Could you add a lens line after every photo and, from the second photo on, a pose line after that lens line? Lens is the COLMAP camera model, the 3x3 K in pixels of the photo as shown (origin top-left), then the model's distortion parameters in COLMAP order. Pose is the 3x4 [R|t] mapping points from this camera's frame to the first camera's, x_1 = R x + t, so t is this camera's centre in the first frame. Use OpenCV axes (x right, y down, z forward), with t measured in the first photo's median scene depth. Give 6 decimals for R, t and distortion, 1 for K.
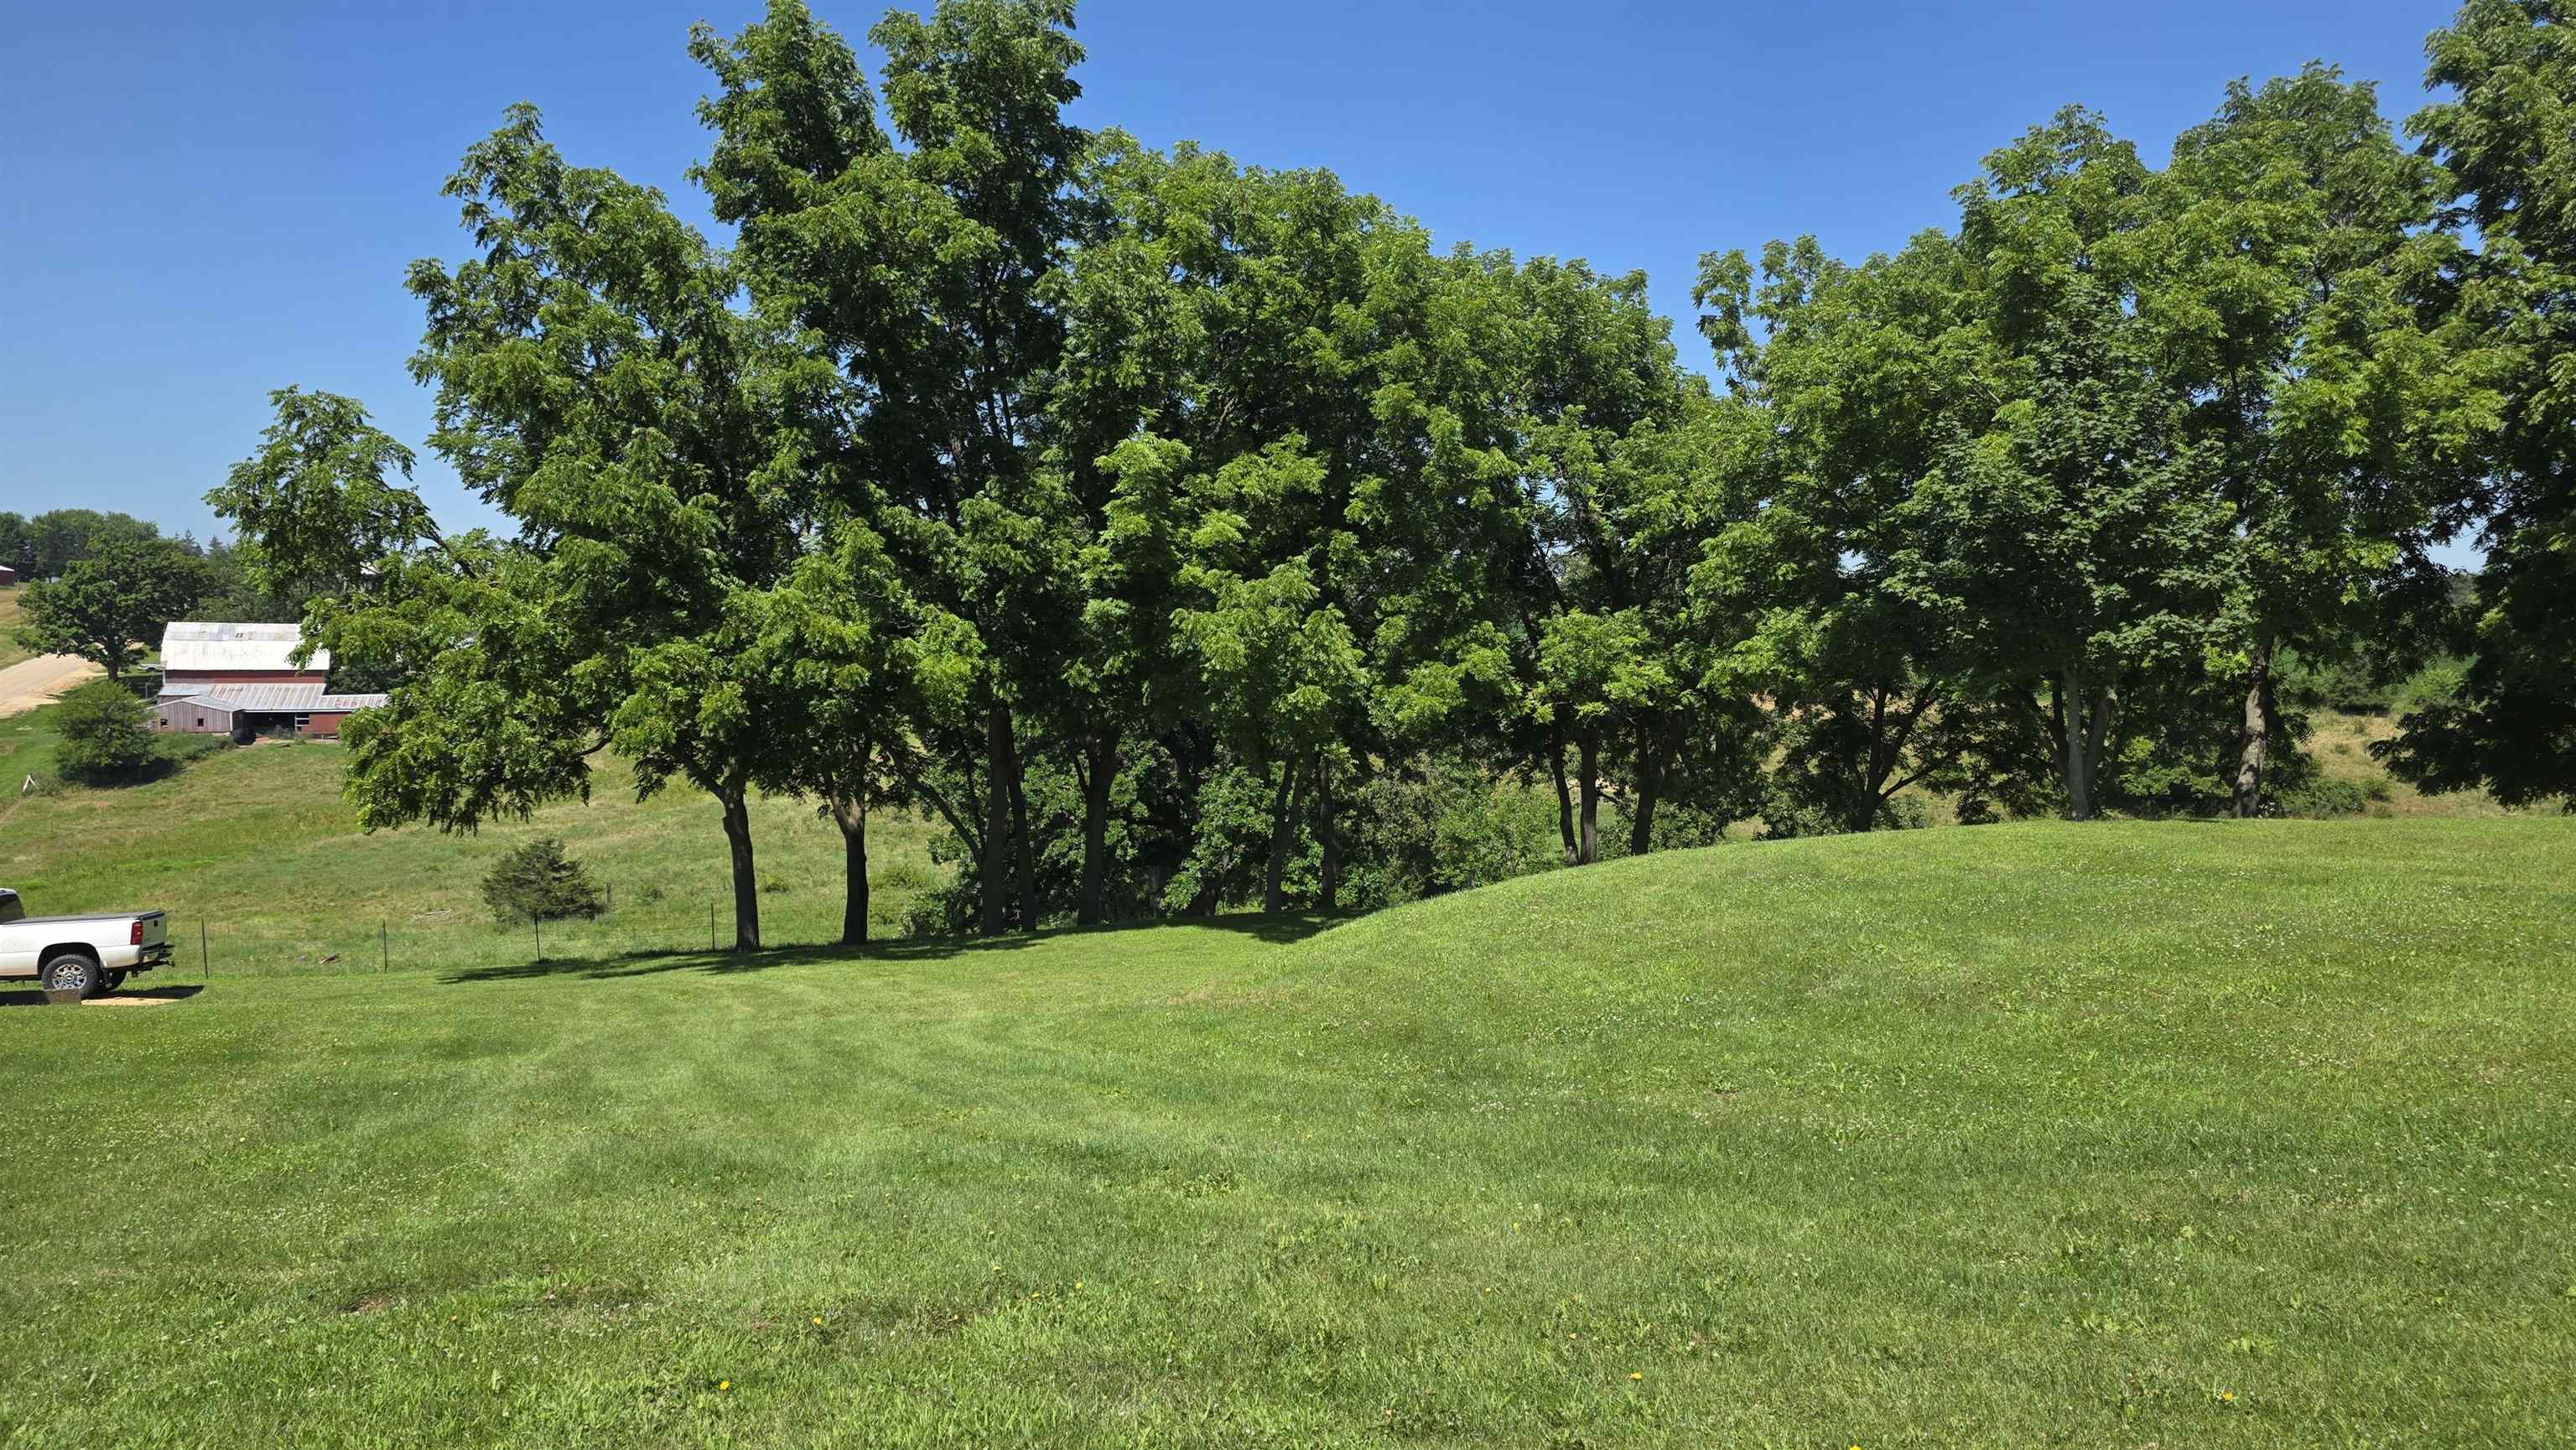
lens RADIAL K [[1736.8, 0, 1295.6], [0, 1736.8, 735.9], [0, 0, 1]] dist [0.064103, -0.061694]
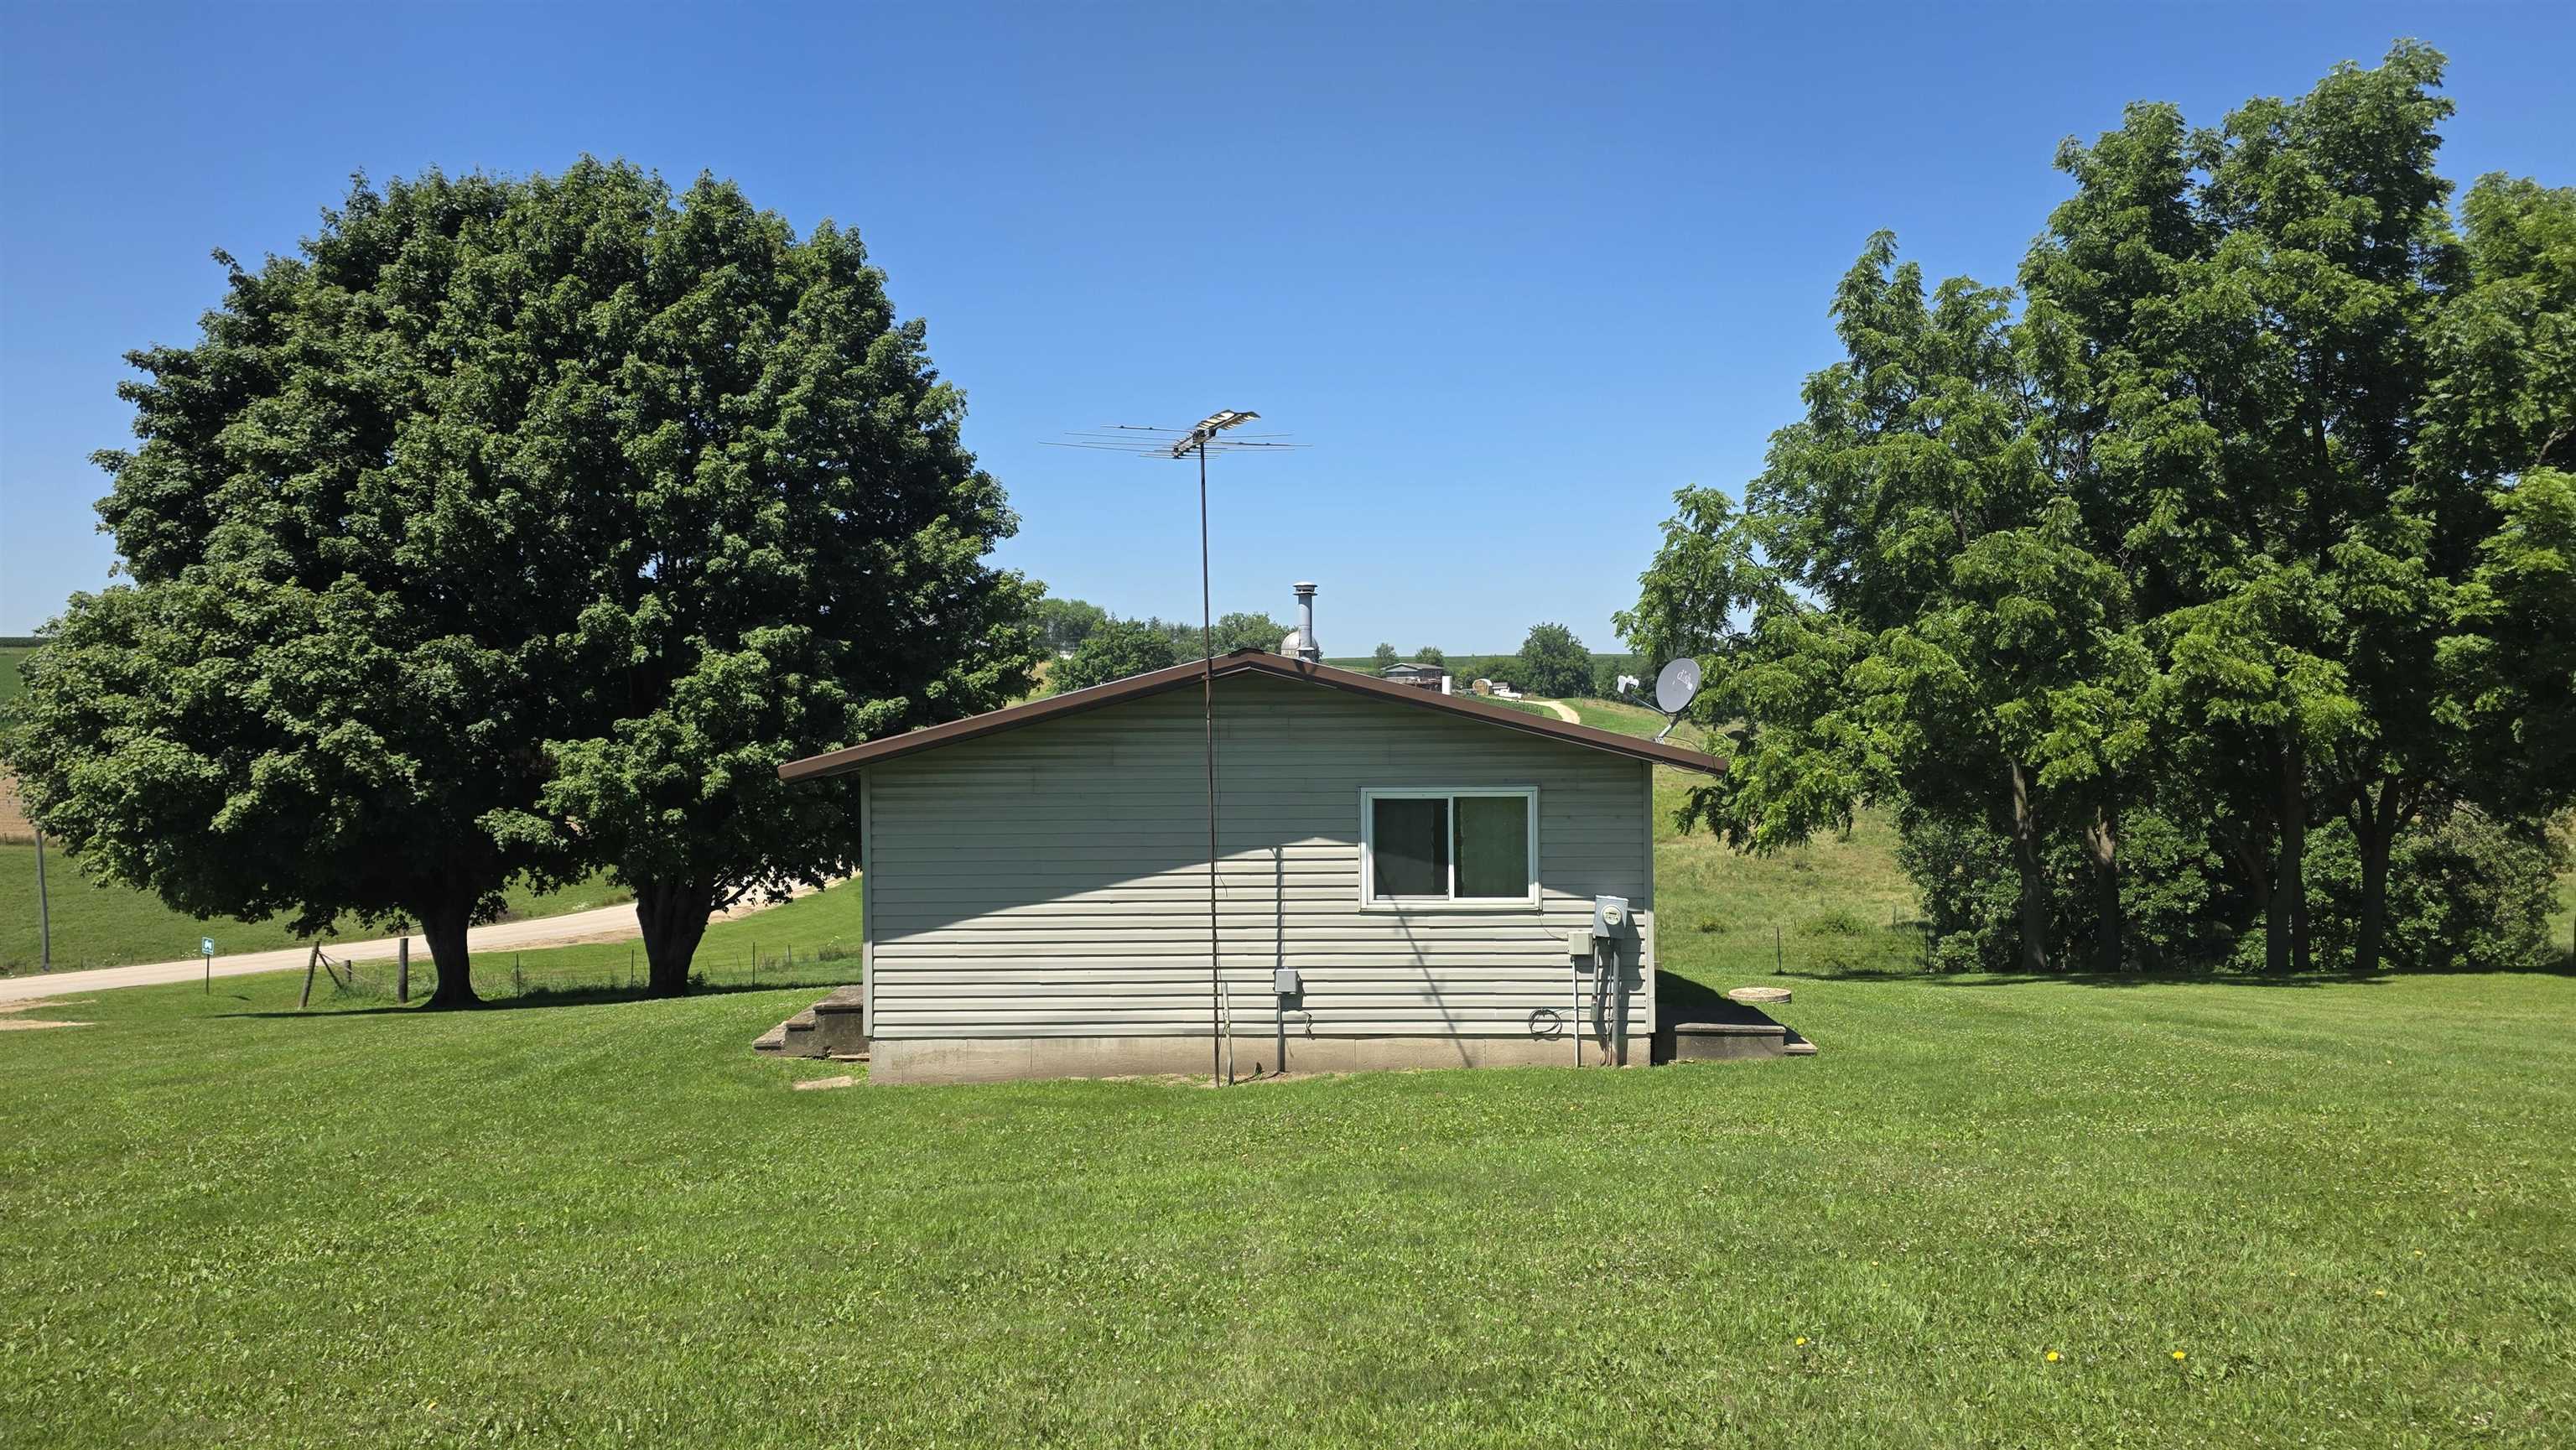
lens RADIAL K [[1736.8, 0, 1286.4], [0, 1736.8, 716.7], [0, 0, 1]] dist [0.064103, -0.061694]
pose [[0.902307, -0.010299, -0.430972, -0.296909], [-0.007733, 0.999167, -0.040068, 0.014031], [0.431025, 0.039487, 0.901475, -0.213127]]
